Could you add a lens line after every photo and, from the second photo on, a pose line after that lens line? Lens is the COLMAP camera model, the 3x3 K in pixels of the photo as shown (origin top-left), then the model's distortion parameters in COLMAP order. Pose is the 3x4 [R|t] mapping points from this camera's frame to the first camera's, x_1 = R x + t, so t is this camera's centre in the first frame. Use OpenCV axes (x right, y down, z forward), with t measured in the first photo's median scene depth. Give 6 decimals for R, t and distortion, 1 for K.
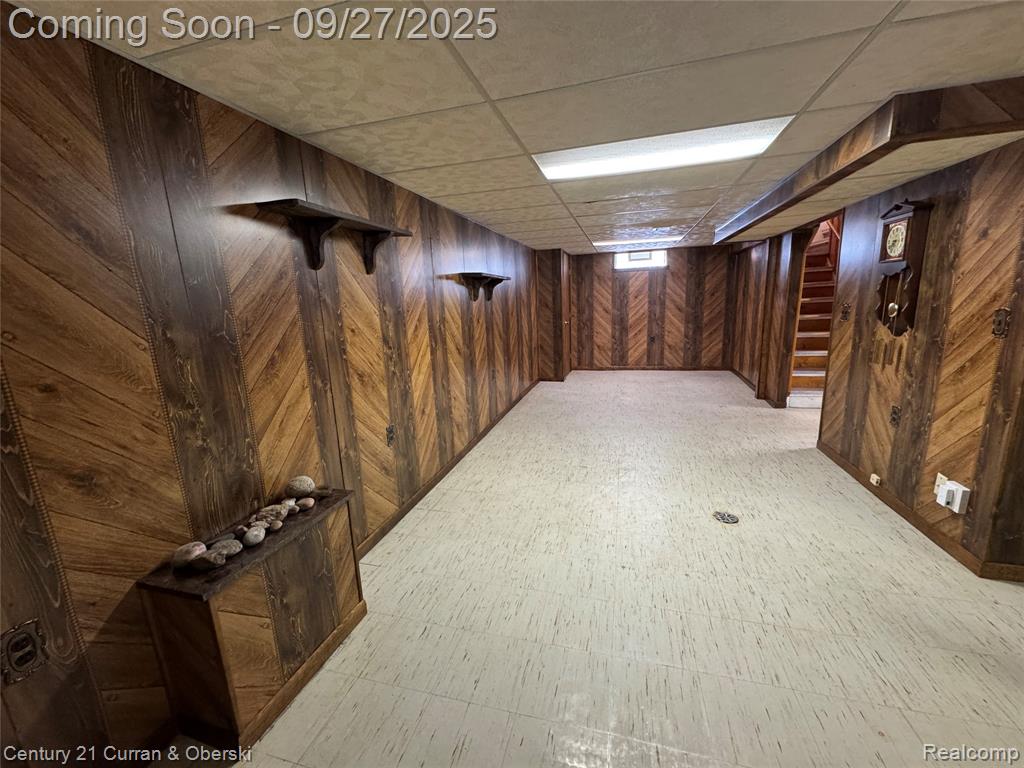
lens RADIAL K [[408.8, 0, 513.5], [0, 408.8, 383.6], [0, 0, 1]] dist [-0.005827, 0.000539]
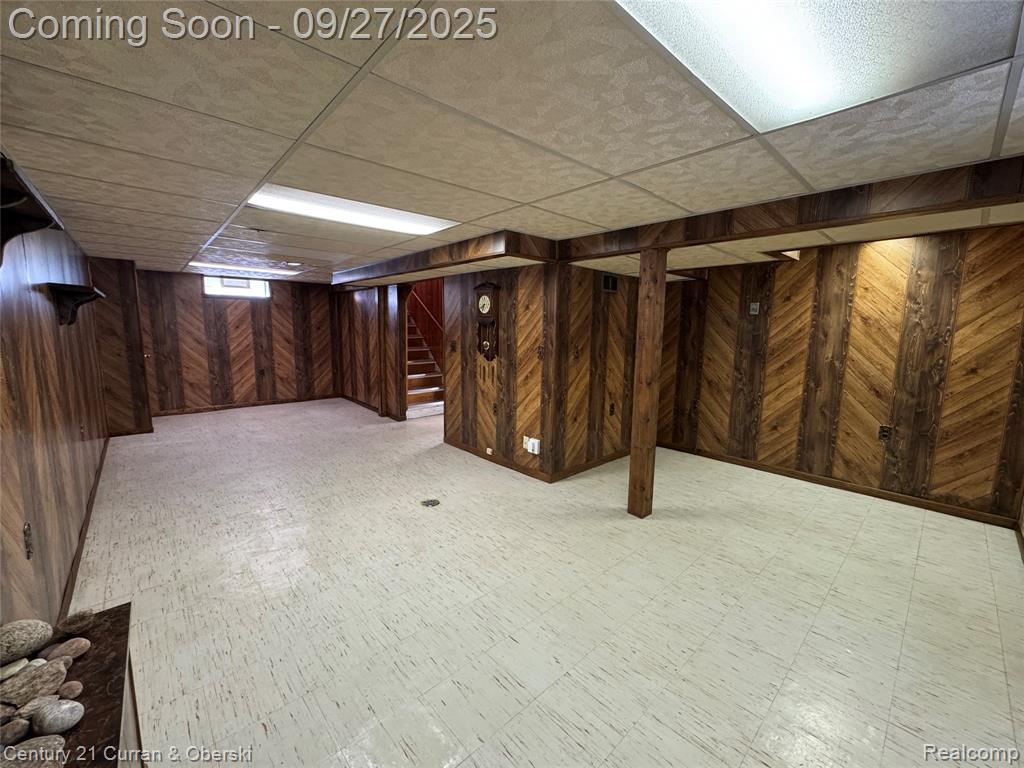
lens RADIAL K [[408.8, 0, 514.9], [0, 408.8, 382.3], [0, 0, 1]] dist [-0.005827, 0.000539]
pose [[0.526935, -0.065693, 0.847363, -0.234027], [0.133077, 0.991088, -0.005918, -0.004541], [-0.839422, 0.115883, 0.530981, 0.023790]]
